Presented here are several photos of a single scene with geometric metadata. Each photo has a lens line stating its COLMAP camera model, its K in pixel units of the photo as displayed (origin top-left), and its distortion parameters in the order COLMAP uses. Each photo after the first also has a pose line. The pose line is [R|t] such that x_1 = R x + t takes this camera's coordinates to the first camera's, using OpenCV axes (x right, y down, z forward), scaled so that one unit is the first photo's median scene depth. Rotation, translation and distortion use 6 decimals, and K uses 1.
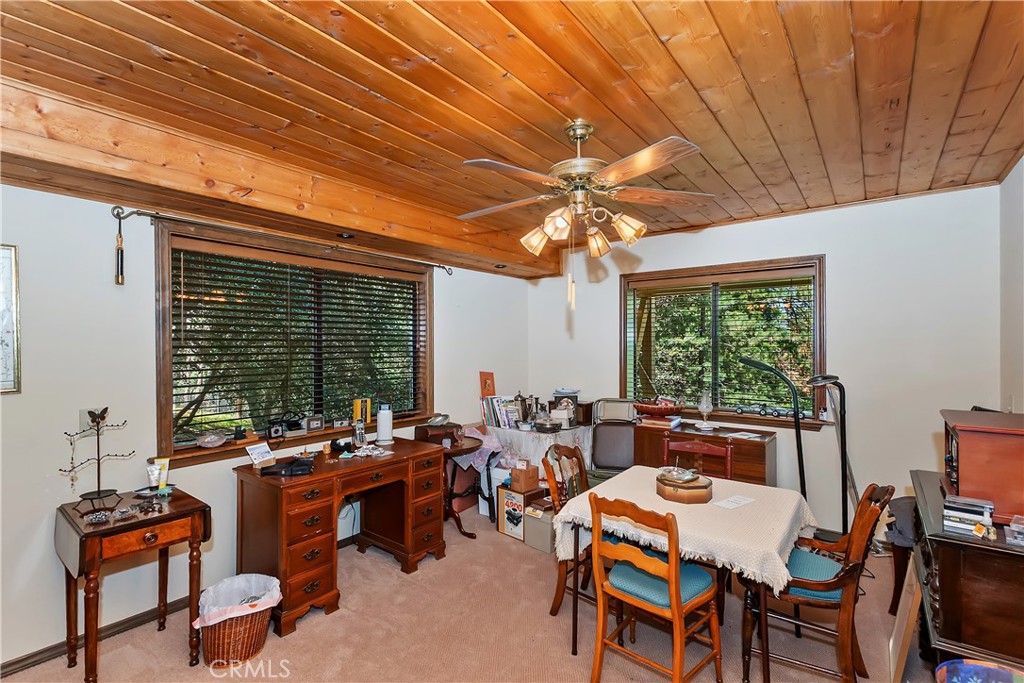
lens RADIAL K [[457.5, 0, 510.3], [0, 457.5, 340.4], [0, 0, 1]] dist [-0.024452, 0.000183]
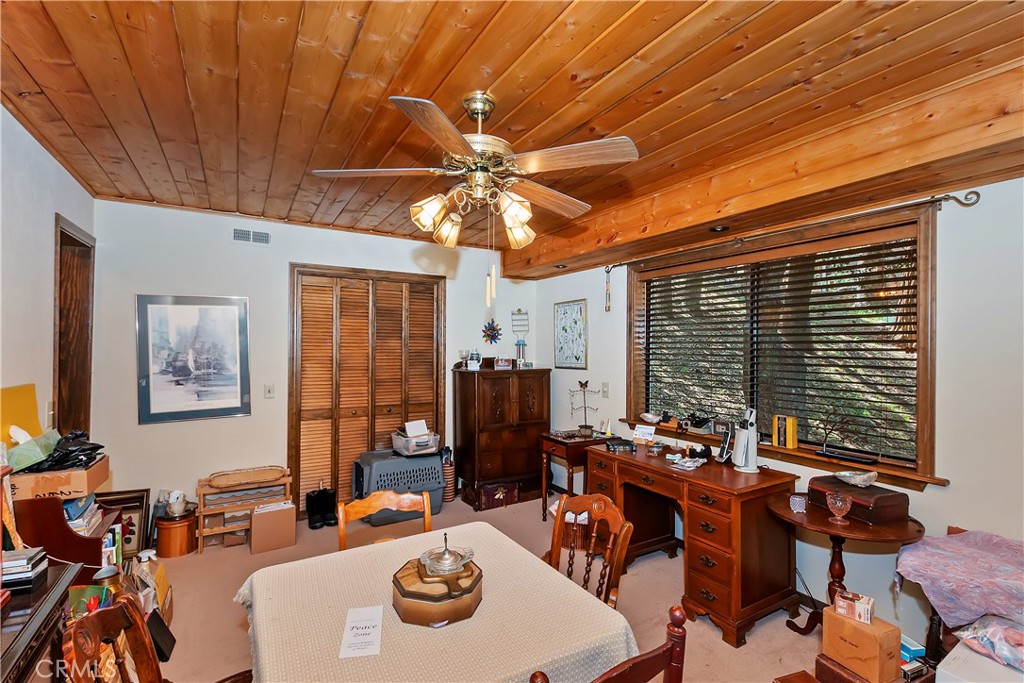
lens RADIAL K [[457.5, 0, 509.0], [0, 457.5, 344.0], [0, 0, 1]] dist [-0.024452, 0.000183]
pose [[-0.370636, -0.004400, -0.928768, 0.697401], [0.003784, 0.999973, -0.006247, 0.007826], [0.928770, -0.005830, -0.370610, 1.015101]]
